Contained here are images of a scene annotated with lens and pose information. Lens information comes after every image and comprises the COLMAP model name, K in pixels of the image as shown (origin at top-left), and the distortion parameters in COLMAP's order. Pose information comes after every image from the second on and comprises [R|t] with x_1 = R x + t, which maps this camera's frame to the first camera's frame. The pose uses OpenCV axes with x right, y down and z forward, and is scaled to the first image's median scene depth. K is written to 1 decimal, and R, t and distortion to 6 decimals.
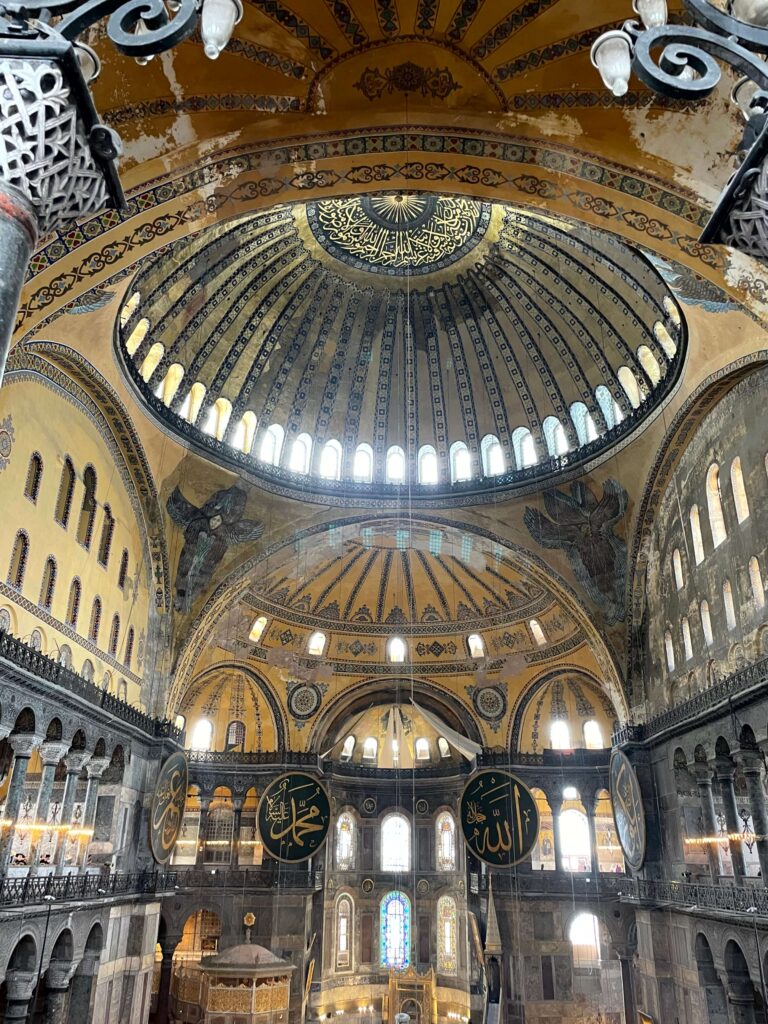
lens RADIAL K [[776.9, 0, 387.3], [0, 776.9, 506.8], [0, 0, 1]] dist [0.080372, -0.105965]
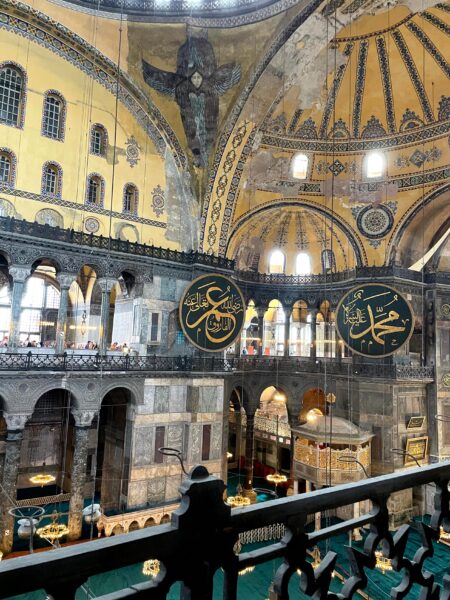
lens RADIAL K [[455.2, 0, 225.4], [0, 455.2, 300.8], [0, 0, 1]] dist [0.080372, -0.105965]
pose [[0.615886, -0.077478, -0.784016, 0.267319], [0.299876, 0.943298, 0.142350, 0.209058], [0.728532, -0.322779, 0.604198, 0.452864]]
